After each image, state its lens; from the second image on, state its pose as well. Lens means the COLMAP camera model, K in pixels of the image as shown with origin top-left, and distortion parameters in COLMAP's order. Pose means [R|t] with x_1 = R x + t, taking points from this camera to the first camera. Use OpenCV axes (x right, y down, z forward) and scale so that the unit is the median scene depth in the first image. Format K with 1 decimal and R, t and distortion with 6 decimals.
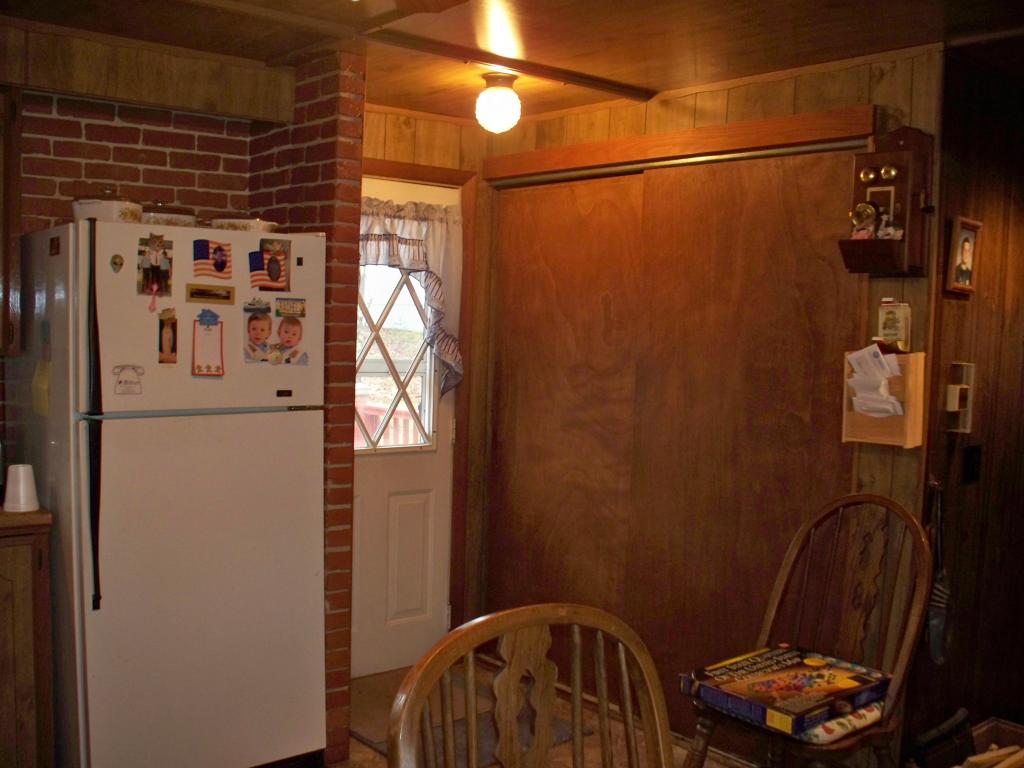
lens RADIAL K [[1072.8, 0, 515.7], [0, 1072.8, 393.1], [0, 0, 1]] dist [-0.131821, 0.000000]
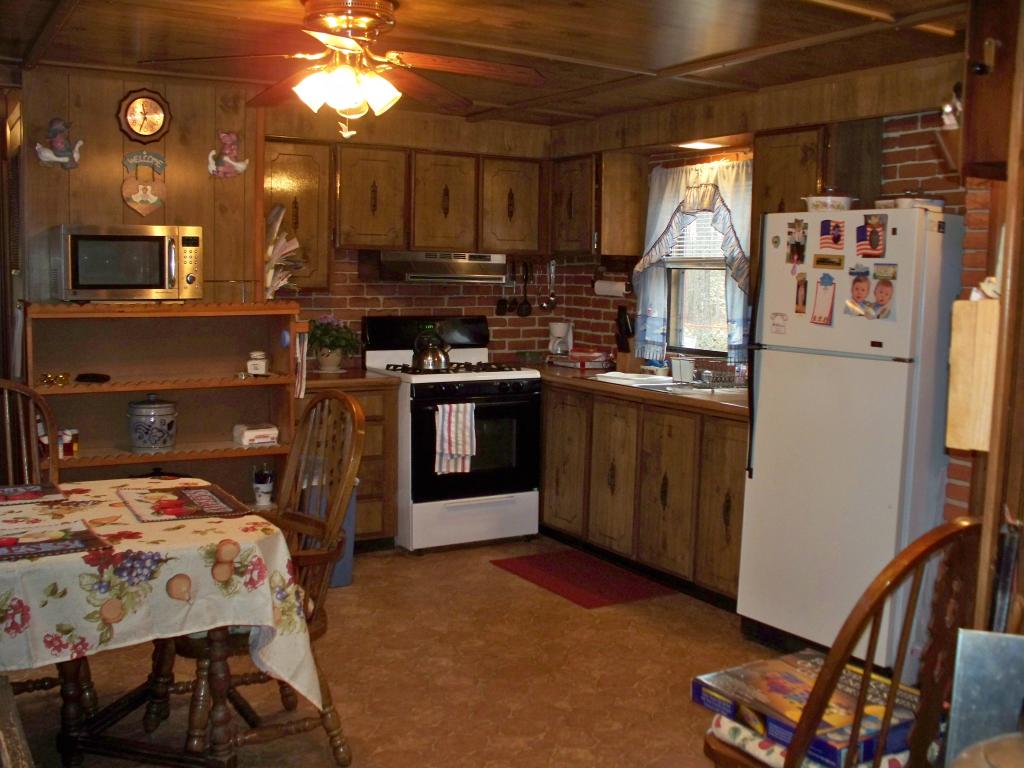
lens RADIAL K [[1072.8, 0, 507.0], [0, 1072.8, 385.9], [0, 0, 1]] dist [-0.131821, 0.000000]
pose [[-0.174562, 0.066341, -0.982409, 1.041801], [-0.100830, 0.991278, 0.084856, -0.012521], [0.979470, 0.113869, -0.166351, 0.832074]]
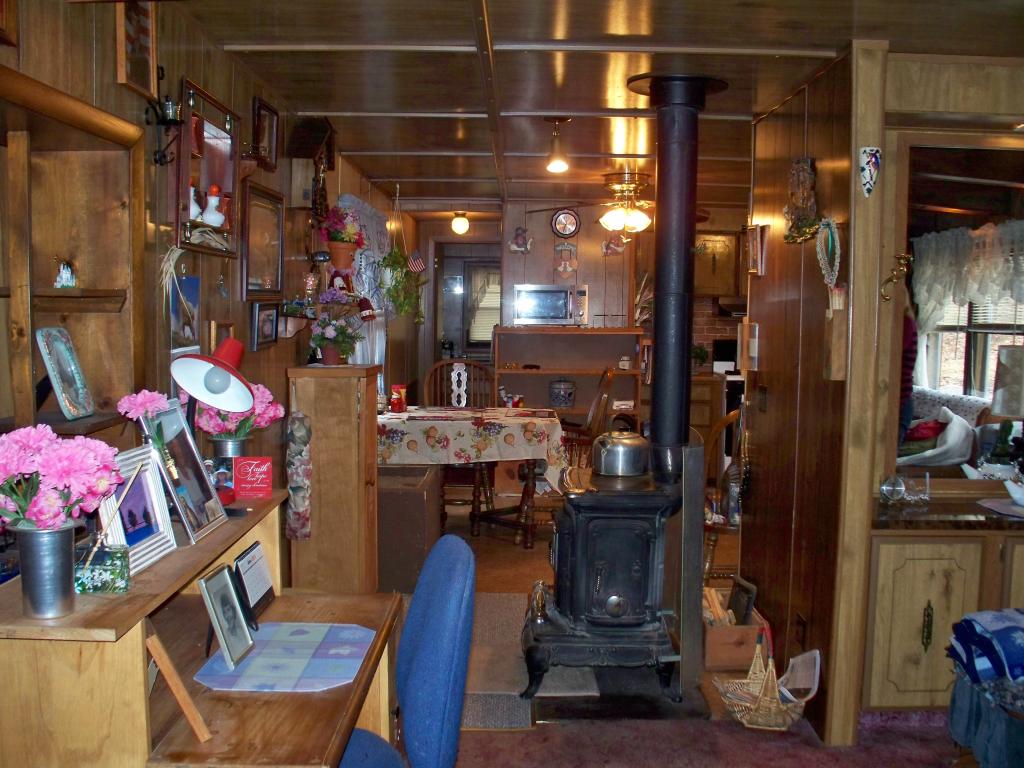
lens RADIAL K [[1072.8, 0, 514.9], [0, 1072.8, 383.6], [0, 0, 1]] dist [-0.131821, 0.000000]
pose [[-0.652074, 0.011702, -0.758065, 1.917779], [-0.094823, 0.990771, 0.096859, -0.067911], [0.752203, 0.135041, -0.644946, 1.886583]]
